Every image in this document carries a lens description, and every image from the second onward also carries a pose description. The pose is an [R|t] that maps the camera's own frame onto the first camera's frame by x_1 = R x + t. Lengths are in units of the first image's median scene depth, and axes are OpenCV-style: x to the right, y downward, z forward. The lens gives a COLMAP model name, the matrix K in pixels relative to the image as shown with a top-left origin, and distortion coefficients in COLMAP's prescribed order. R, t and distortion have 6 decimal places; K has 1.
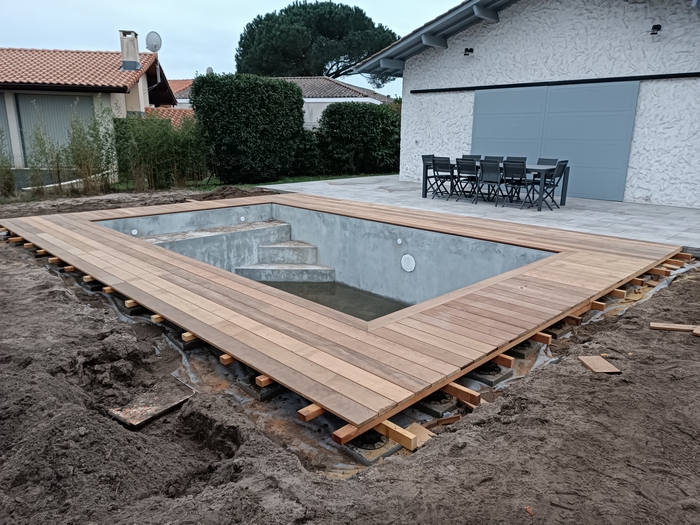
lens RADIAL K [[504.1, 0, 351.6], [0, 504.1, 263.4], [0, 0, 1]] dist [0.048689, -0.046054]
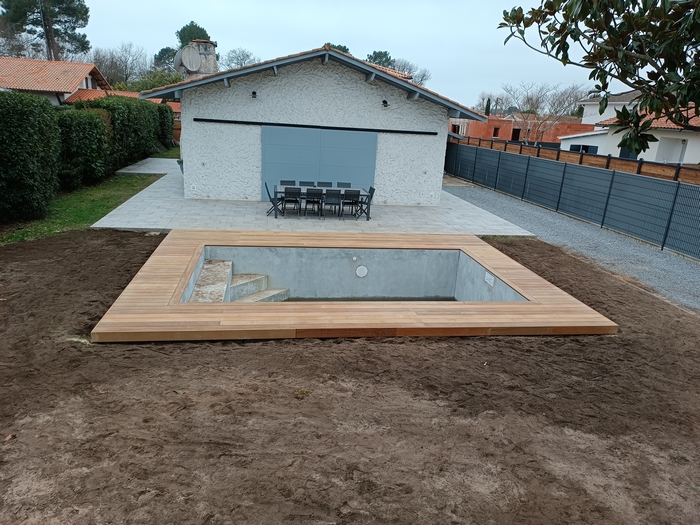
lens RADIAL K [[504.1, 0, 351.6], [0, 504.1, 263.4], [0, 0, 1]] dist [0.048689, -0.046054]
pose [[0.586363, -0.213367, 0.781443, -0.774599], [0.152694, 0.976506, 0.152052, -0.185440], [-0.795527, 0.030164, 0.605167, 0.079452]]
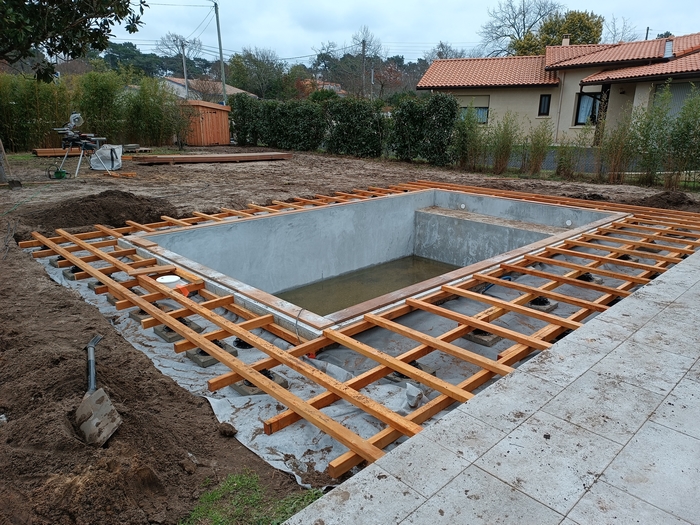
lens RADIAL K [[498.9, 0, 352.6], [0, 498.9, 264.3], [0, 0, 1]] dist [0.058461, -0.053025]
pose [[-0.020704, 0.278803, -0.960125, 0.554776], [-0.255346, 0.927007, 0.274692, -0.144422], [0.966628, 0.250851, 0.051999, 0.548575]]
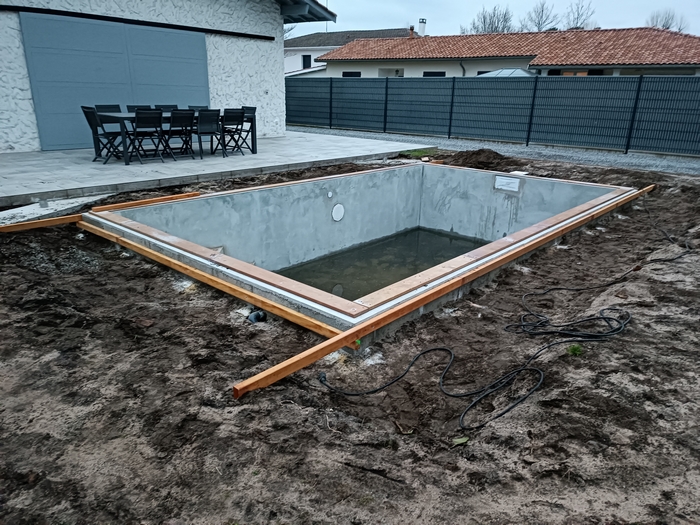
lens RADIAL K [[504.1, 0, 351.6], [0, 504.1, 263.4], [0, 0, 1]] dist [0.048689, -0.046054]
pose [[-0.058383, -0.334129, 0.940717, -0.640974], [0.227369, 0.913108, 0.338433, -0.178138], [-0.972057, 0.233649, 0.022661, 0.699357]]
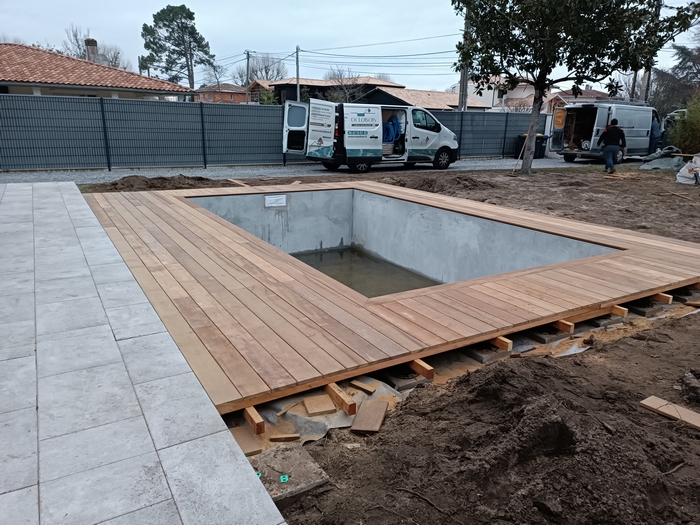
lens RADIAL K [[498.9, 0, 352.6], [0, 498.9, 264.3], [0, 0, 1]] dist [0.058461, -0.053025]
pose [[-0.970234, -0.094403, 0.223013, -0.210835], [0.030430, 0.866067, 0.499001, -0.299787], [-0.240252, 0.490933, -0.837415, 1.191096]]
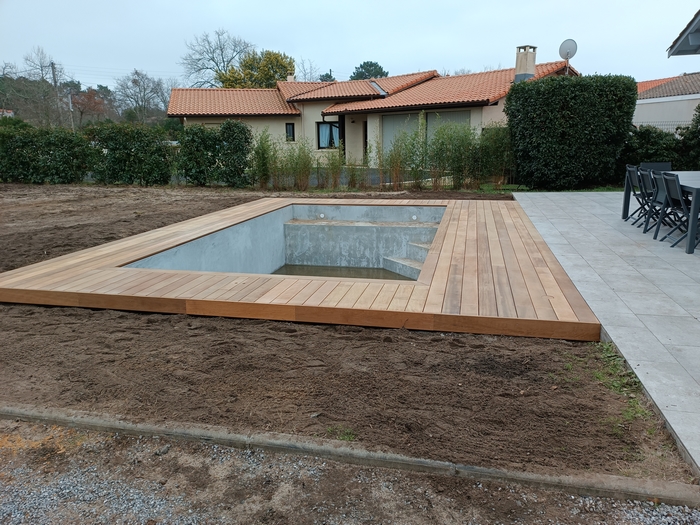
lens RADIAL K [[501.1, 0, 352.4], [0, 501.1, 263.0], [0, 0, 1]] dist [0.052308, -0.043072]
pose [[0.526595, 0.183227, -0.830136, 0.570902], [-0.192141, 0.976881, 0.093732, -0.059882], [0.828118, 0.110145, 0.549626, 0.258606]]
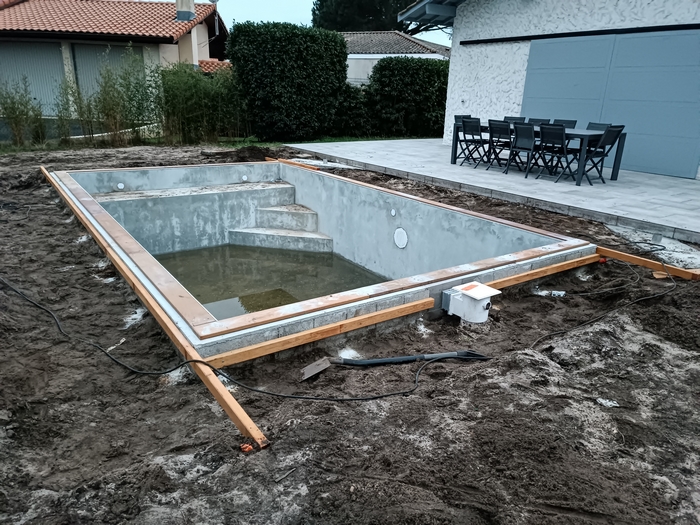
lens RADIAL K [[501.1, 0, 352.4], [0, 501.1, 263.0], [0, 0, 1]] dist [0.052308, -0.043072]
pose [[0.985270, 0.074862, -0.153749, 0.119528], [-0.064038, 0.995186, 0.074190, -0.012058], [0.158563, -0.063252, 0.985321, 0.093095]]
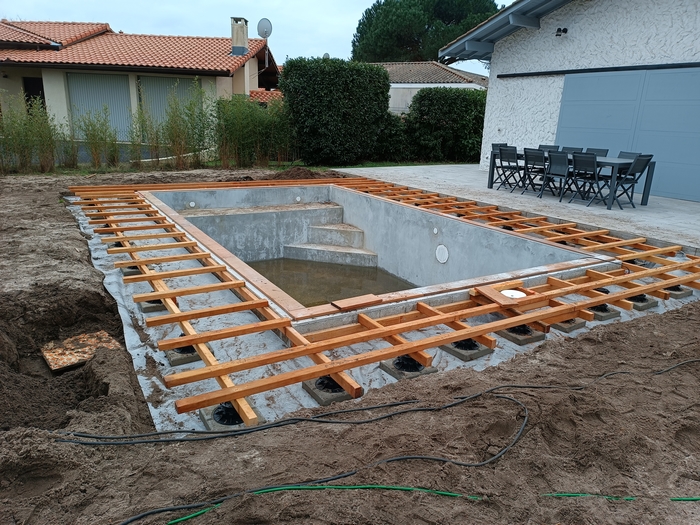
lens RADIAL K [[501.1, 0, 352.4], [0, 501.1, 263.0], [0, 0, 1]] dist [0.052308, -0.043072]
pose [[0.972079, 0.088678, -0.217252, 0.111696], [-0.083348, 0.995954, 0.033595, -0.001181], [0.219352, -0.014549, 0.975537, 0.019458]]
